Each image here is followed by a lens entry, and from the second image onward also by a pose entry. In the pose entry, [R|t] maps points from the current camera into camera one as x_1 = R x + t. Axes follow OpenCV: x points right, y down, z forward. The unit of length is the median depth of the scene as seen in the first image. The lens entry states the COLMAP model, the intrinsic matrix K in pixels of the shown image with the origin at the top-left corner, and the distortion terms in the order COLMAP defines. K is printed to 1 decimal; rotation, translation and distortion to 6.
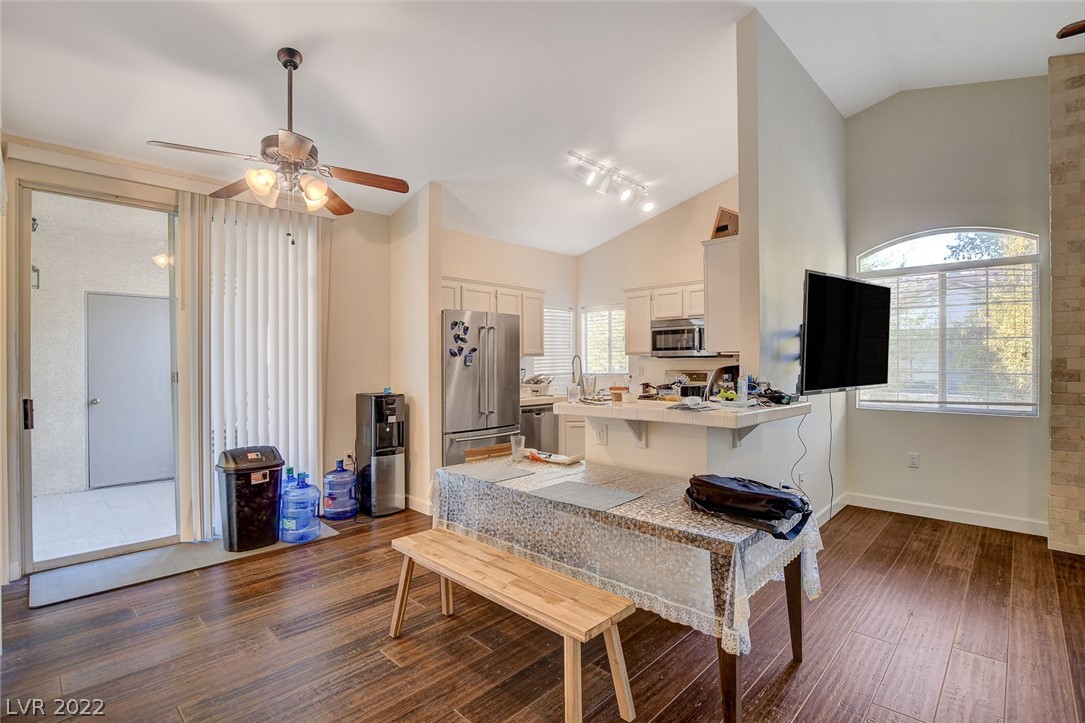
lens RADIAL K [[511.3, 0, 538.0], [0, 511.3, 359.4], [0, 0, 1]] dist [-0.025070, -0.000631]
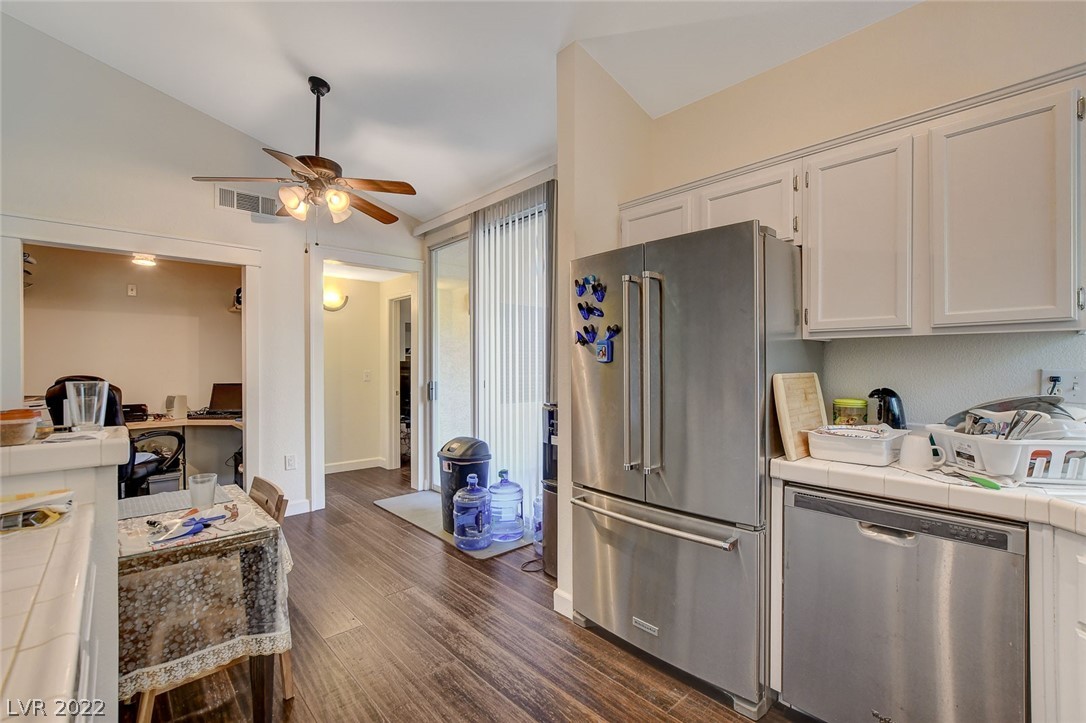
lens RADIAL K [[483.6, 0, 537.6], [0, 483.6, 362.2], [0, 0, 1]] dist [-0.015835, 0.001015]
pose [[-0.068923, 0.001734, -0.997620, 0.345404], [0.003758, 0.999992, 0.001478, 0.011011], [0.997615, -0.003647, -0.068929, 0.977524]]
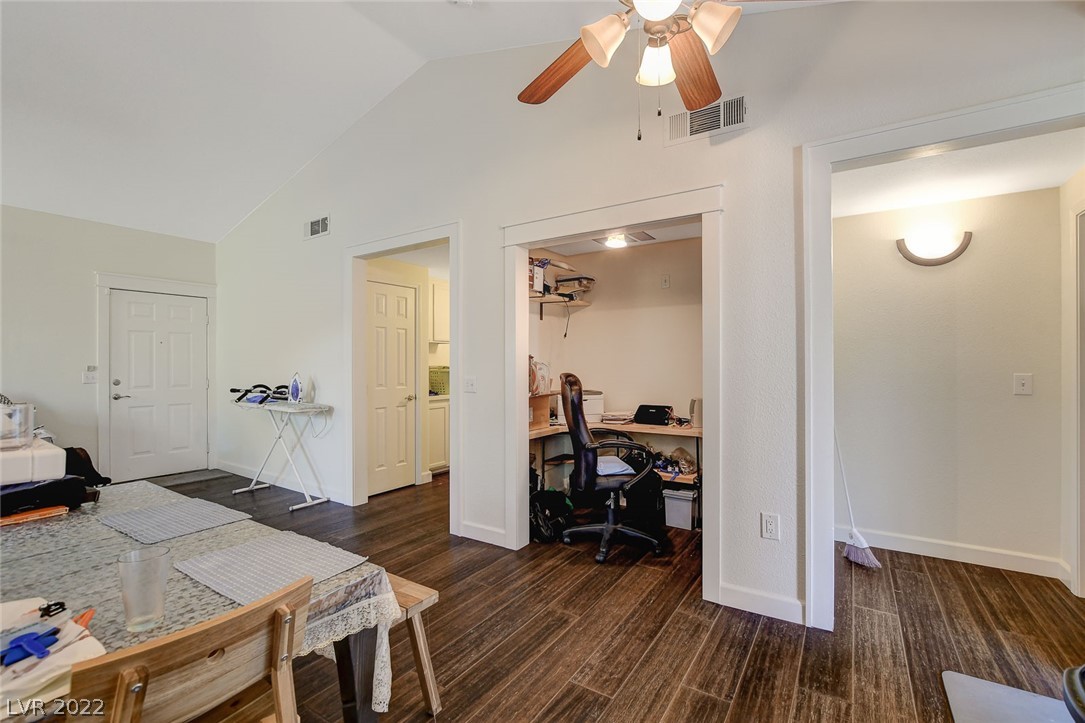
lens RADIAL K [[484.4, 0, 525.7], [0, 484.4, 359.3], [0, 0, 1]] dist [-0.019052, 0.000062]
pose [[-0.985581, 0.005099, -0.169130, -0.155389], [0.006620, 0.999943, -0.008432, 0.014951], [0.169077, -0.009430, -0.985558, 0.936043]]
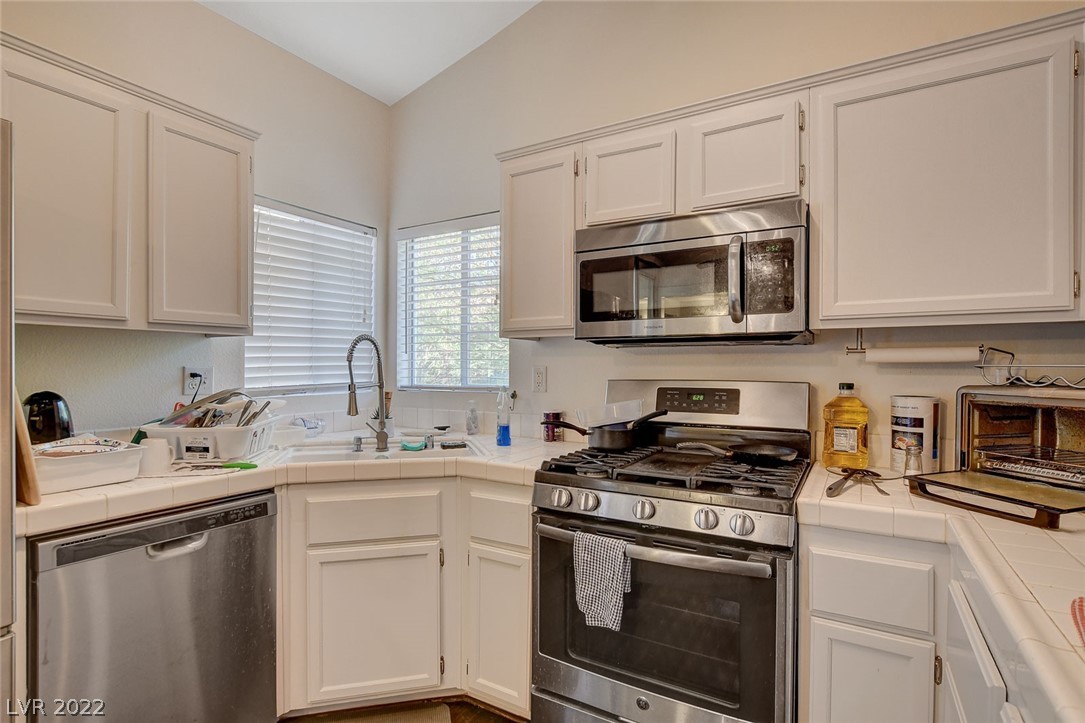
lens RADIAL K [[533.7, 0, 538.7], [0, 533.7, 364.2], [0, 0, 1]] dist [-0.014077, 0.000419]
pose [[0.973237, 0.010227, 0.229577, 0.145063], [-0.009883, 0.999948, -0.002647, 0.014749], [-0.229592, 0.000307, 0.973287, 0.819712]]
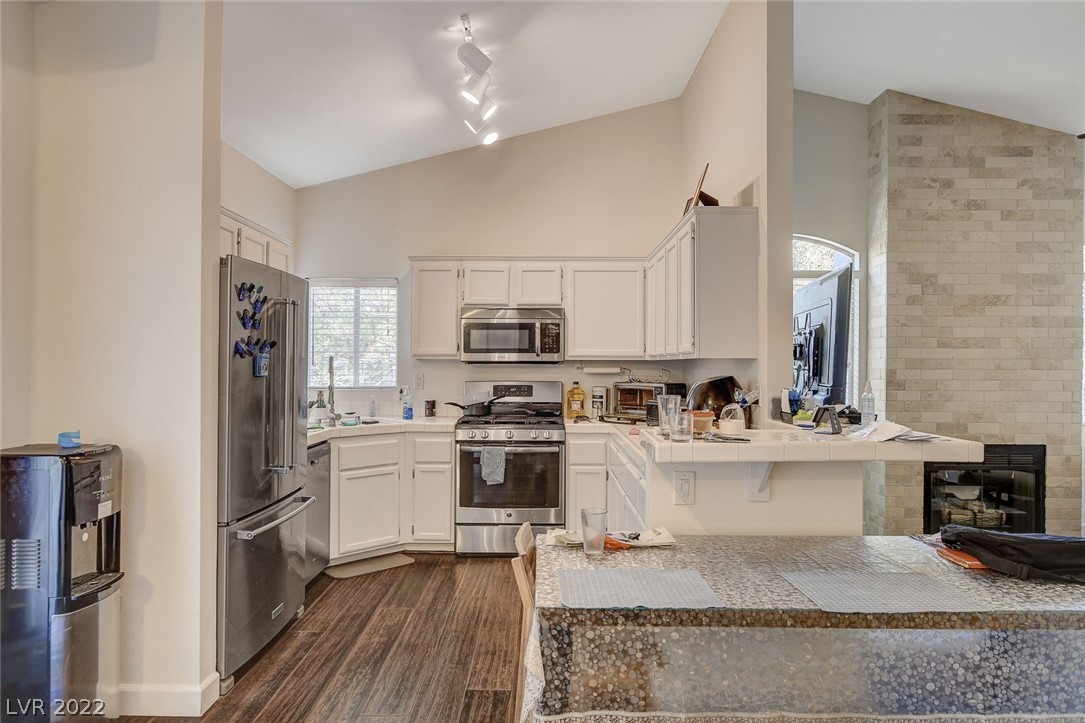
lens RADIAL K [[675.3, 0, 542.5], [0, 675.3, 361.5], [0, 0, 1]] dist [-0.001741, 0.001372]
pose [[0.718347, 0.011495, 0.695590, -0.393944], [-0.010767, 0.999927, -0.005405, -0.002264], [-0.695601, -0.003607, 0.718419, 0.354090]]
